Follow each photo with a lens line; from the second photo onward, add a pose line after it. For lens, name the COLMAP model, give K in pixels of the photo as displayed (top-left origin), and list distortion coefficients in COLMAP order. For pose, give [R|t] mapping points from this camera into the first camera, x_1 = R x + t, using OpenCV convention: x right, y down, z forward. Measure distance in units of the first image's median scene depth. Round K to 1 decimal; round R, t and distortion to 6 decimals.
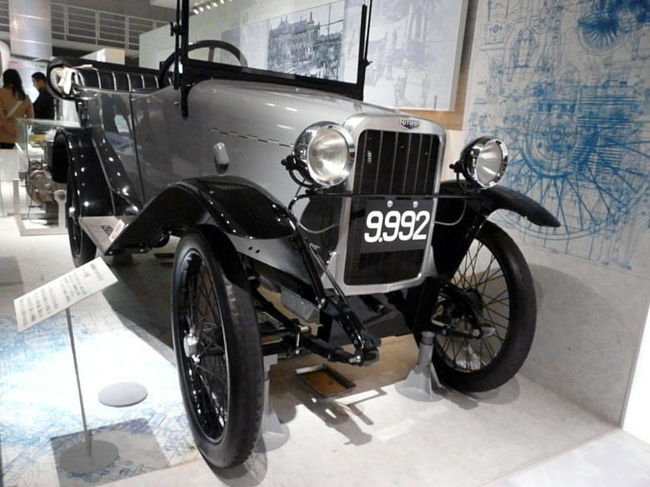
lens RADIAL K [[541.0, 0, 324.4], [0, 541.0, 242.5], [0, 0, 1]] dist [-0.001838, 0.012408]
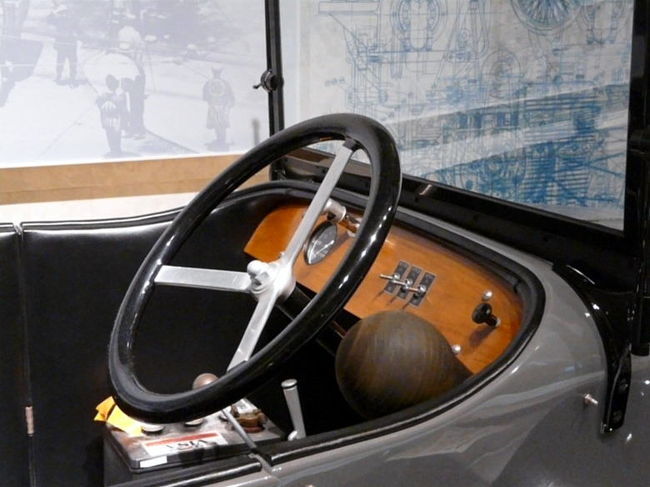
lens RADIAL K [[1086.9, 0, 324.7], [0, 1086.9, 244.6], [0, 0, 1]] dist [0.076696, 0.000000]
pose [[0.100063, -0.314941, 0.943822, -0.738986], [0.212424, 0.933474, 0.288967, -0.499446], [-0.972041, 0.171575, 0.160307, 1.004911]]
